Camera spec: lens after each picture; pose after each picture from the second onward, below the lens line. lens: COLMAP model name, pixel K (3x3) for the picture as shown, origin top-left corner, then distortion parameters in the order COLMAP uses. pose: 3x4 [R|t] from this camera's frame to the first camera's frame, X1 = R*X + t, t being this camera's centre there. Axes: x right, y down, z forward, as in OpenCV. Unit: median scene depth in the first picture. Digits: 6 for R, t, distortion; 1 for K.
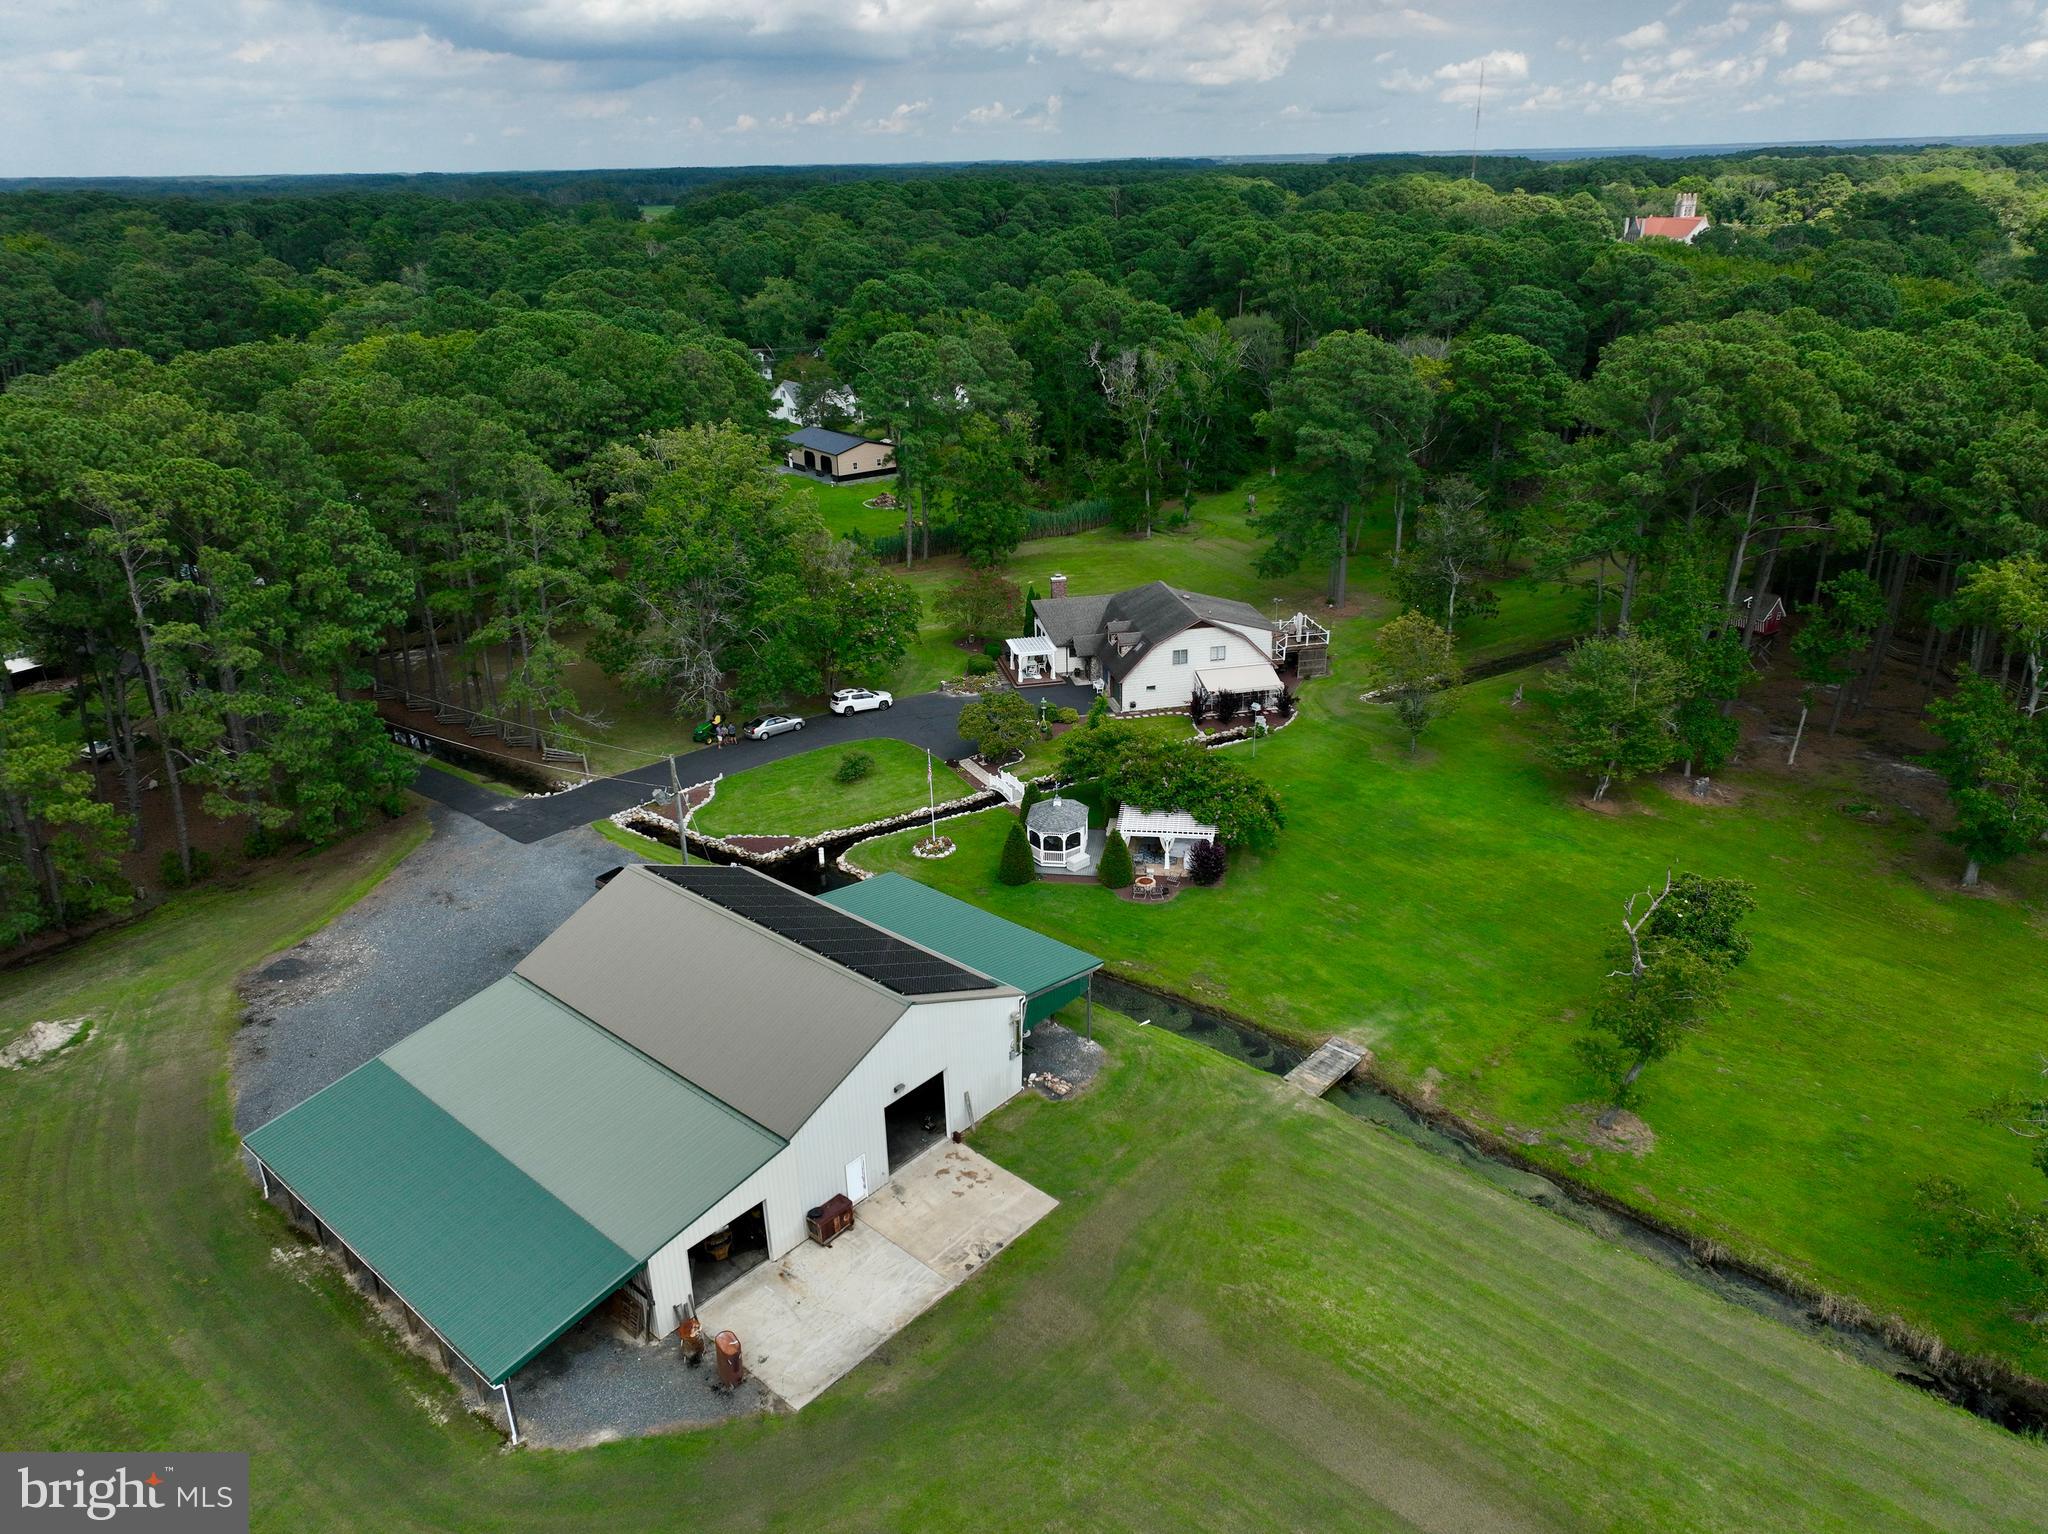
lens RADIAL K [[1432.2, 0, 1024.0], [0, 1432.2, 767.0], [0, 0, 1]] dist [-0.003530, 0.024241]
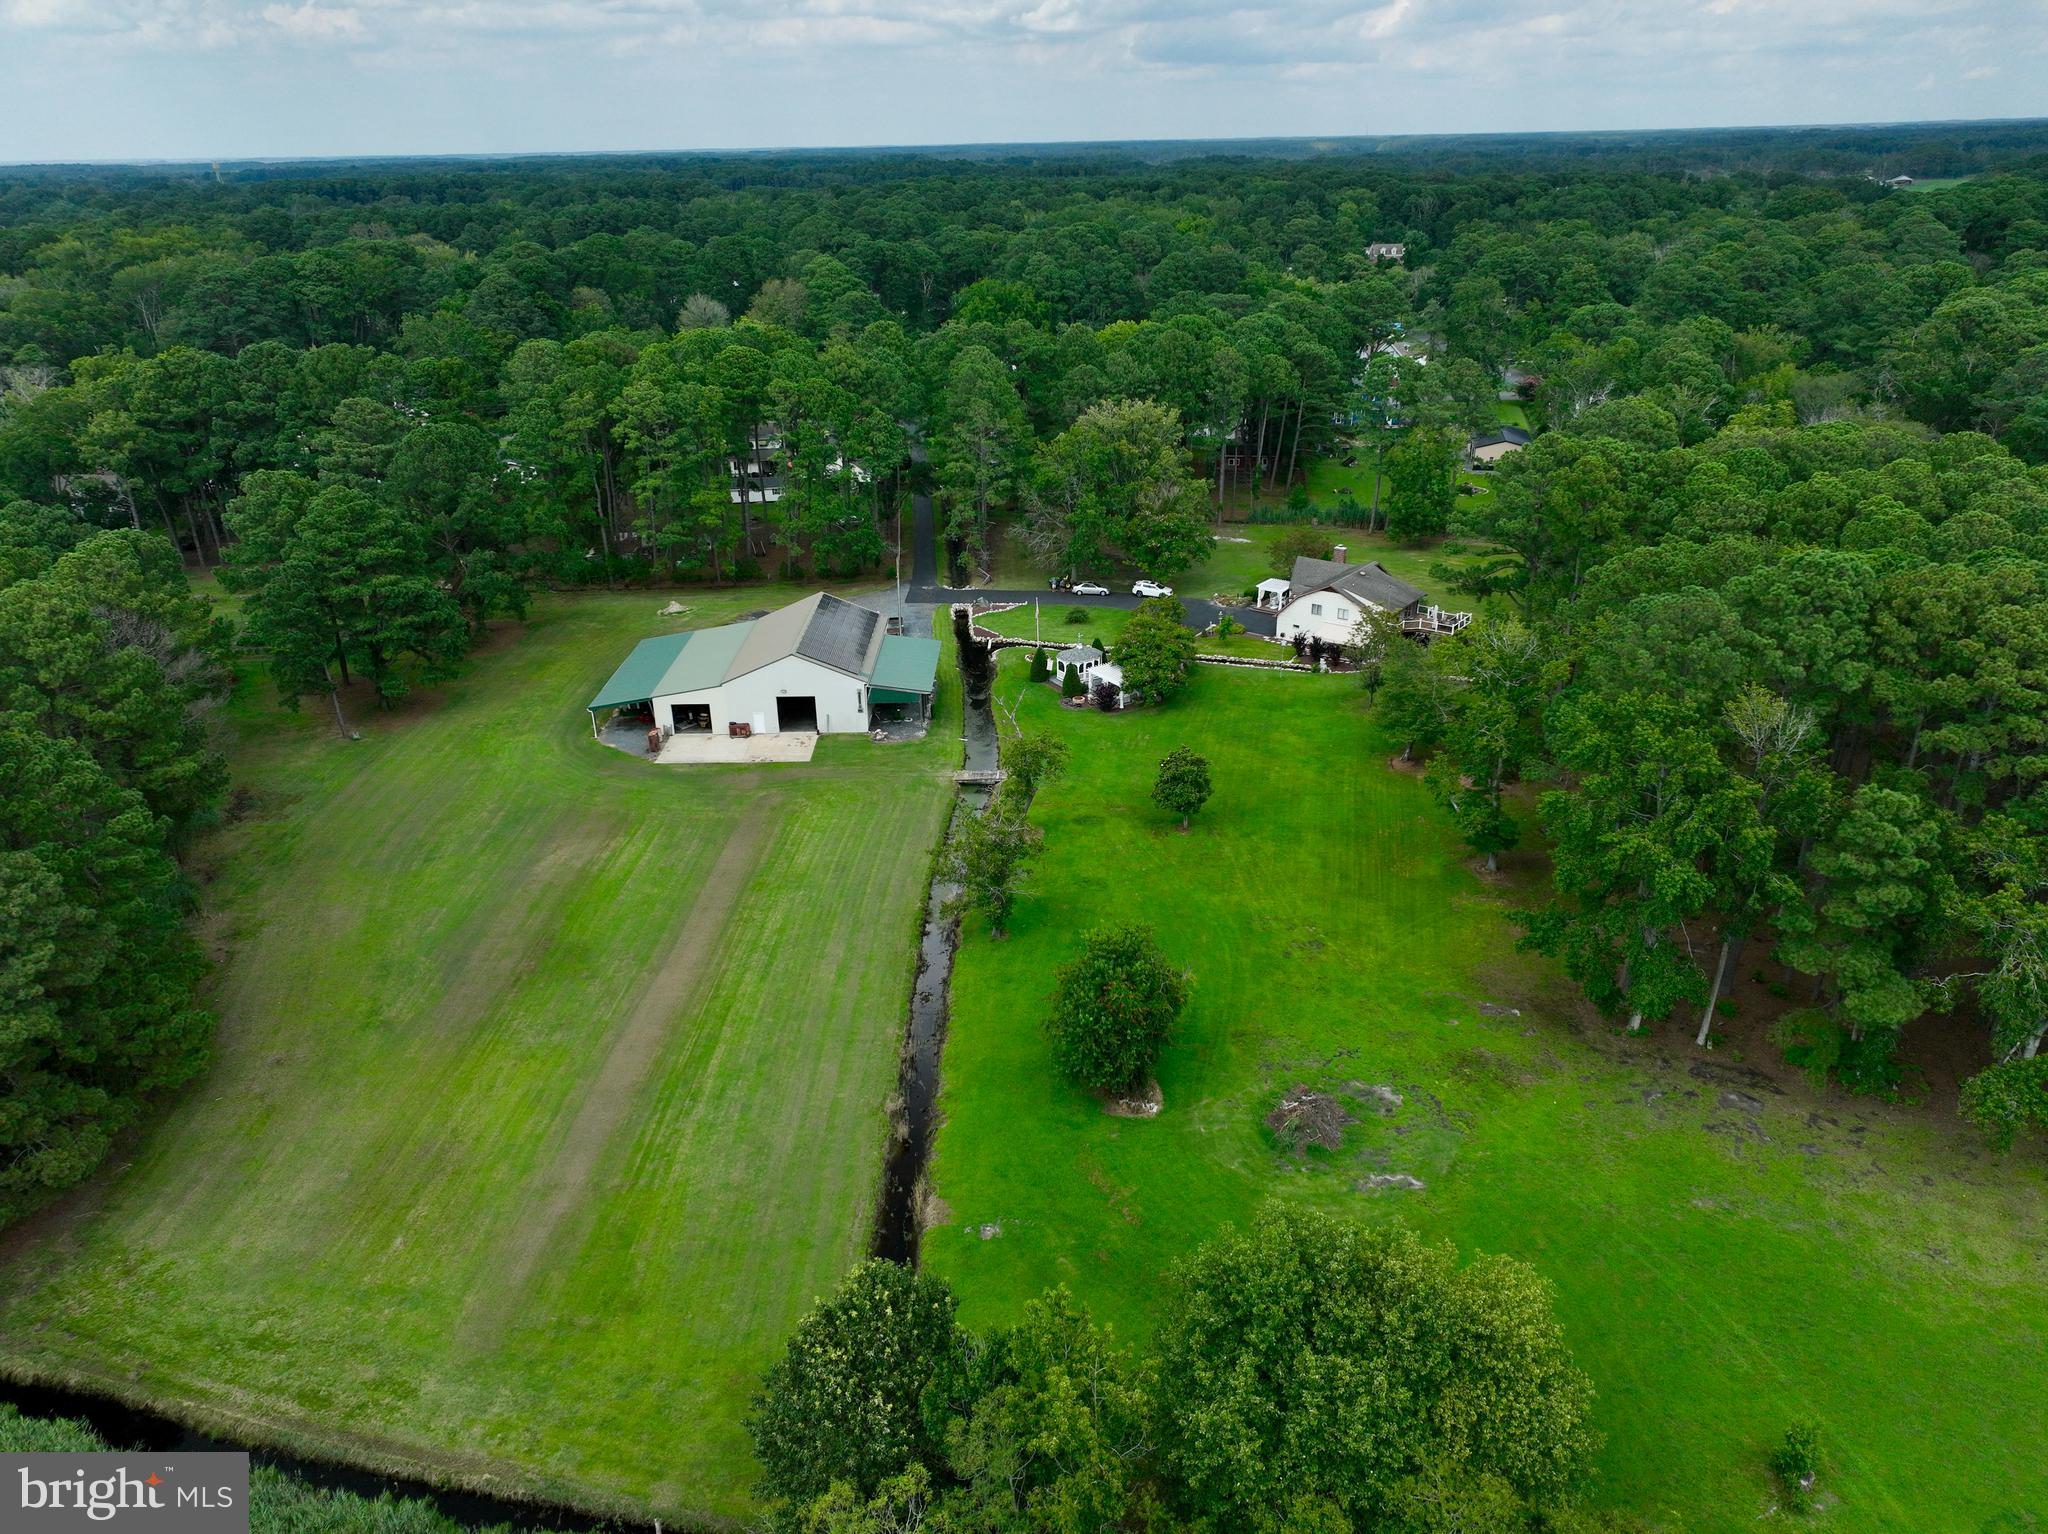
lens RADIAL K [[1432.2, 0, 1024.0], [0, 1432.2, 767.0], [0, 0, 1]] dist [-0.003530, 0.024241]
pose [[0.655618, 0.310574, -0.688265, 1.075394], [-0.290964, 0.945018, 0.149269, -0.066507], [0.696782, 0.102397, 0.709937, -0.195903]]
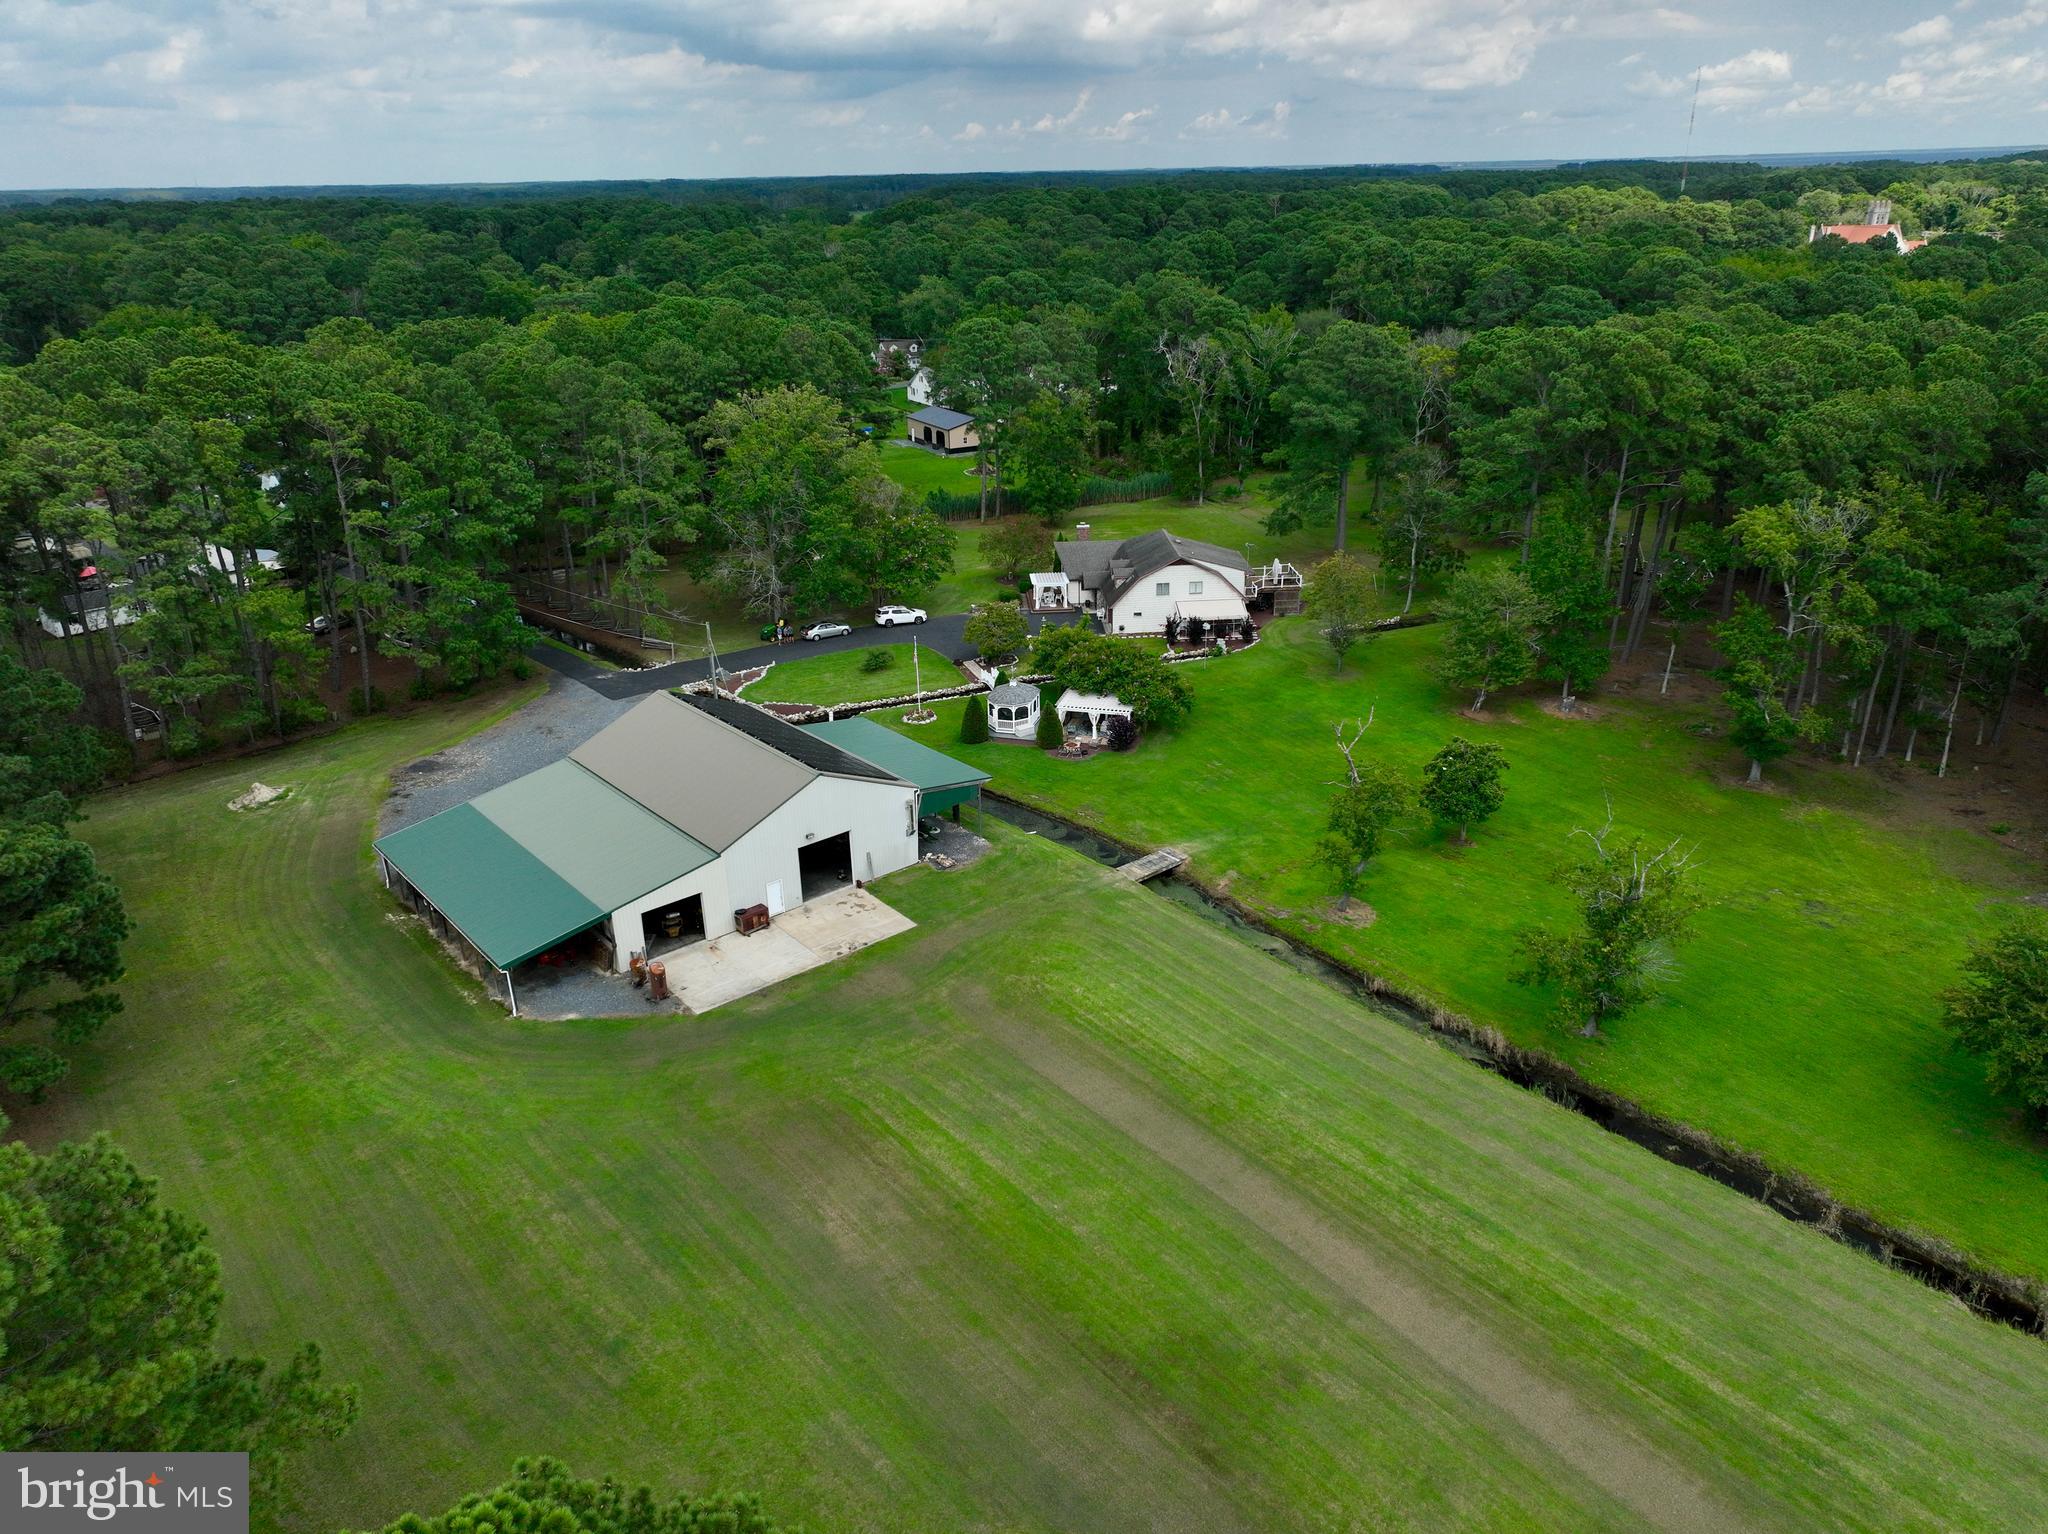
lens RADIAL K [[1432.2, 0, 1024.0], [0, 1432.2, 767.0], [0, 0, 1]] dist [-0.003530, 0.024241]
pose [[0.989520, 0.055927, -0.133123, 0.187428], [-0.056451, 0.998405, -0.000166, 0.089825], [0.132901, 0.007679, 0.991100, -0.223915]]
